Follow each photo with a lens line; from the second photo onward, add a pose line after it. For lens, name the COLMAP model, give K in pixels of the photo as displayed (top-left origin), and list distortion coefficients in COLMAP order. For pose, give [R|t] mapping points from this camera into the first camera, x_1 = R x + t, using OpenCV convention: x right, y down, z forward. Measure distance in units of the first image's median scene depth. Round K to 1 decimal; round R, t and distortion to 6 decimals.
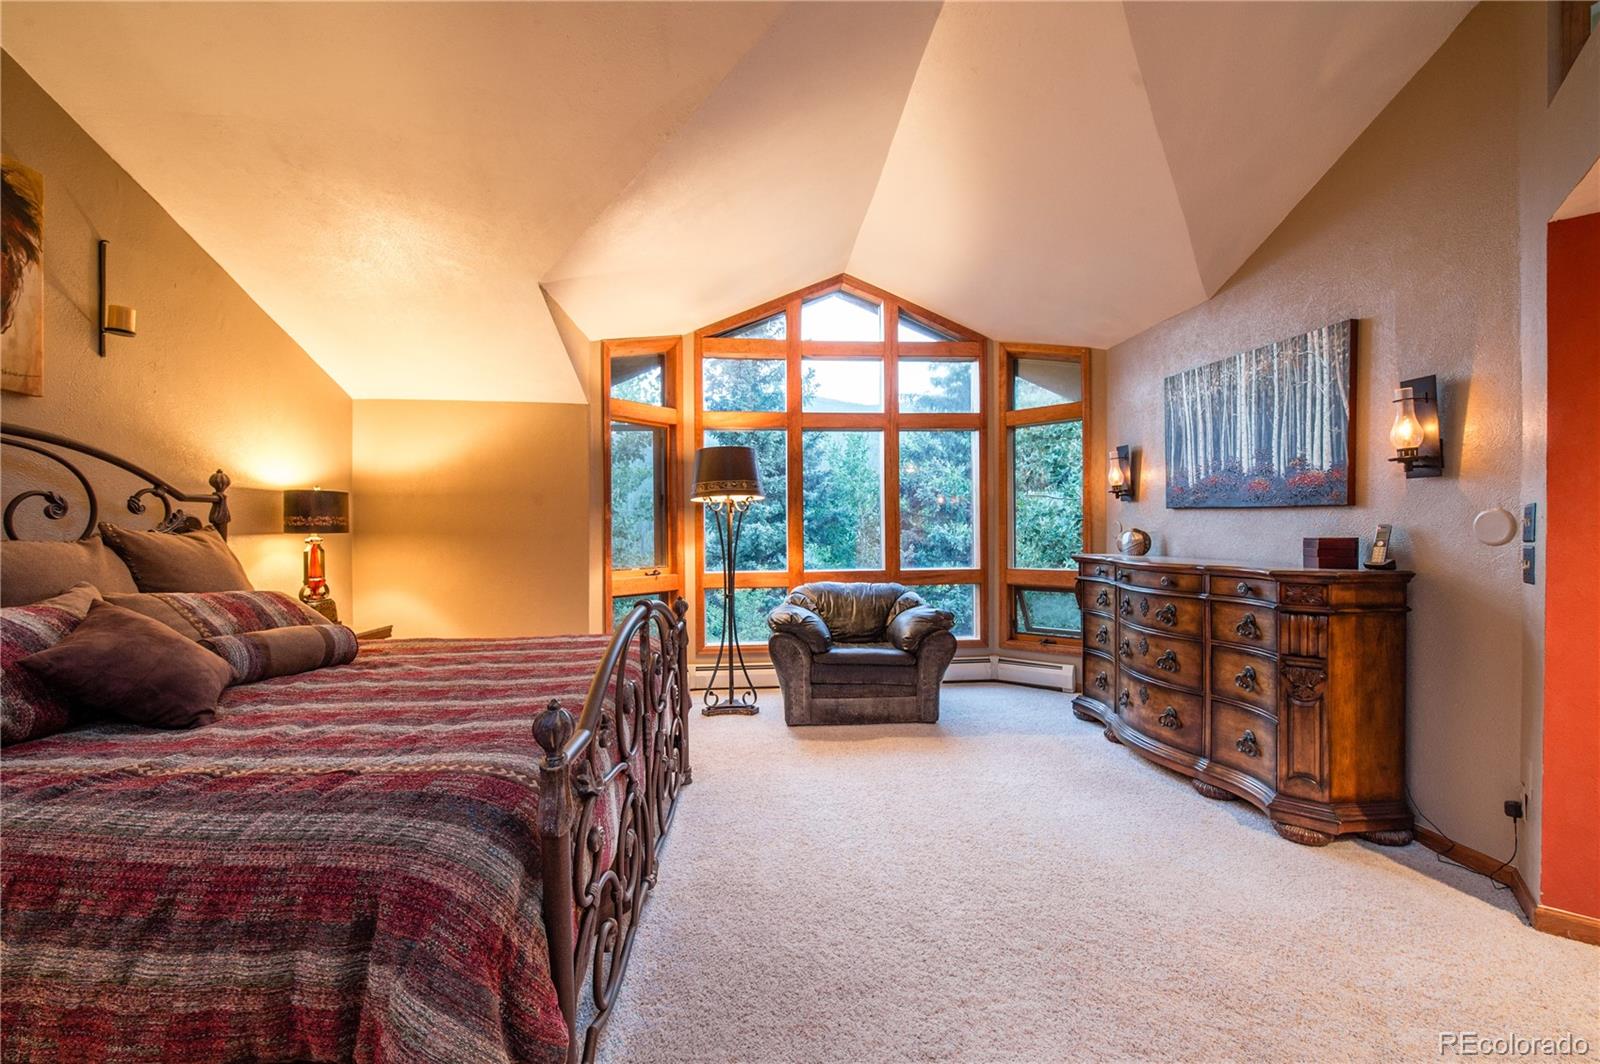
lens RADIAL K [[636.1, 0, 800.0], [0, 636.1, 532.0], [0, 0, 1]] dist [-0.016842, 0.000060]
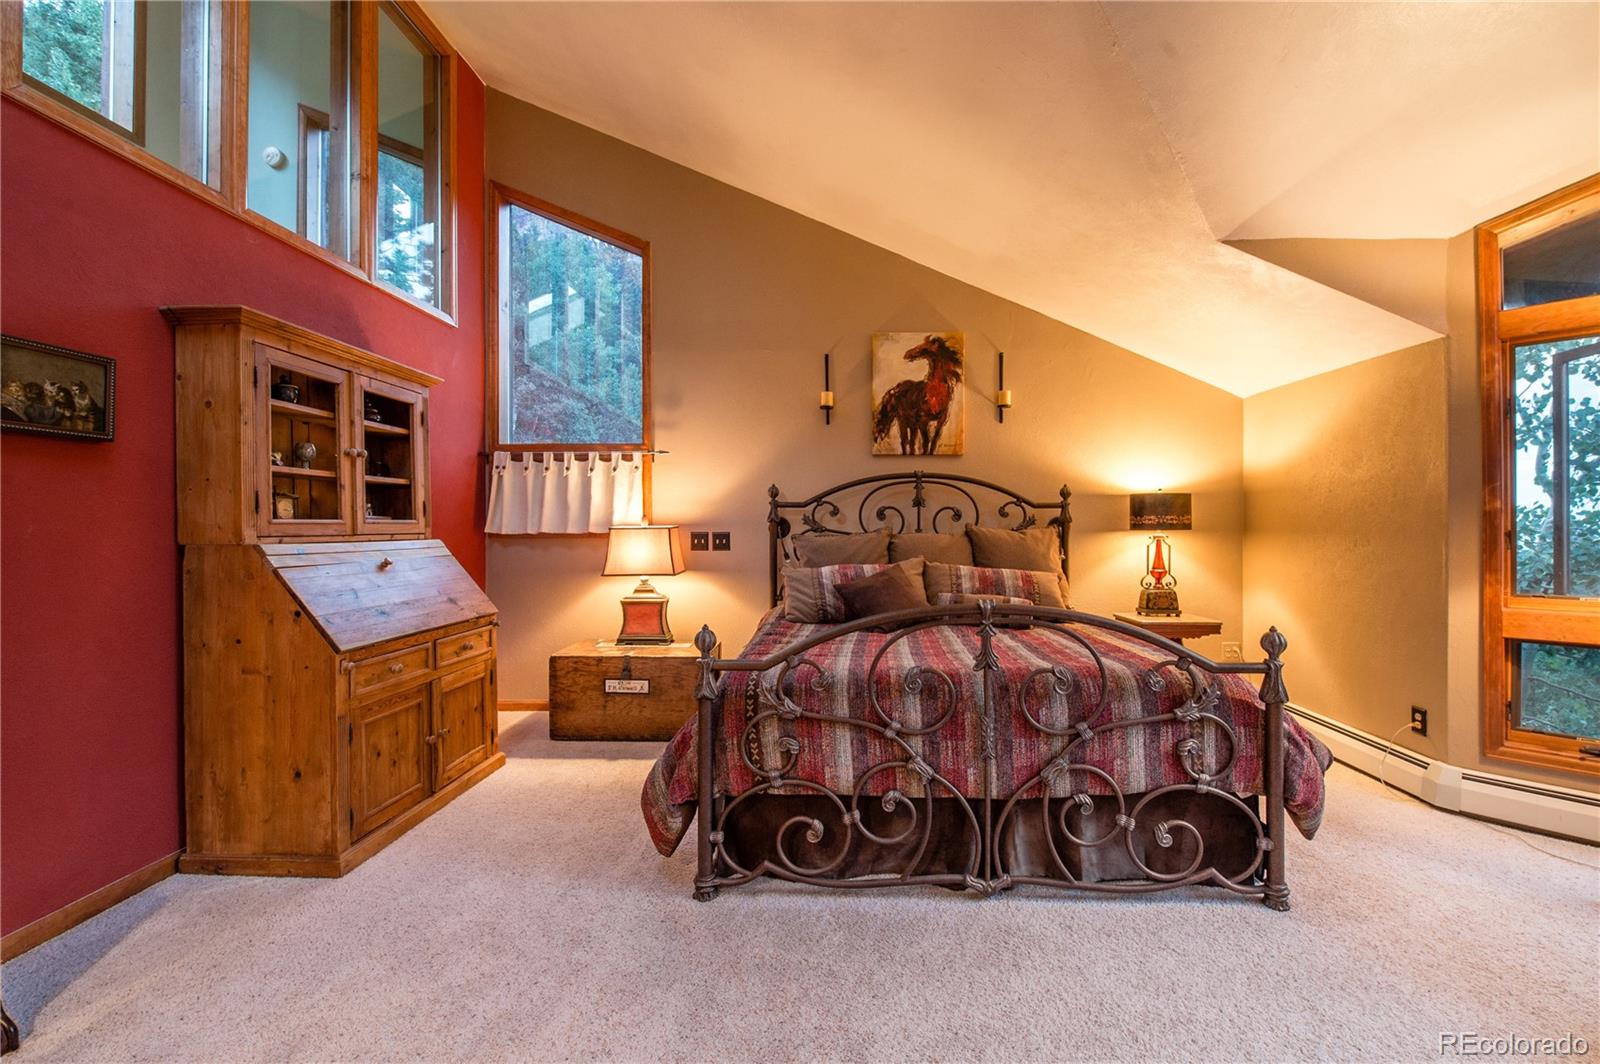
lens RADIAL K [[656.9, 0, 807.2], [0, 656.9, 526.4], [0, 0, 1]] dist [-0.017340, -0.000075]
pose [[-0.127397, 0.008107, -0.991819, 0.524062], [0.003829, 0.999963, 0.007682, -0.017108], [0.991844, -0.002819, -0.127423, 0.549229]]
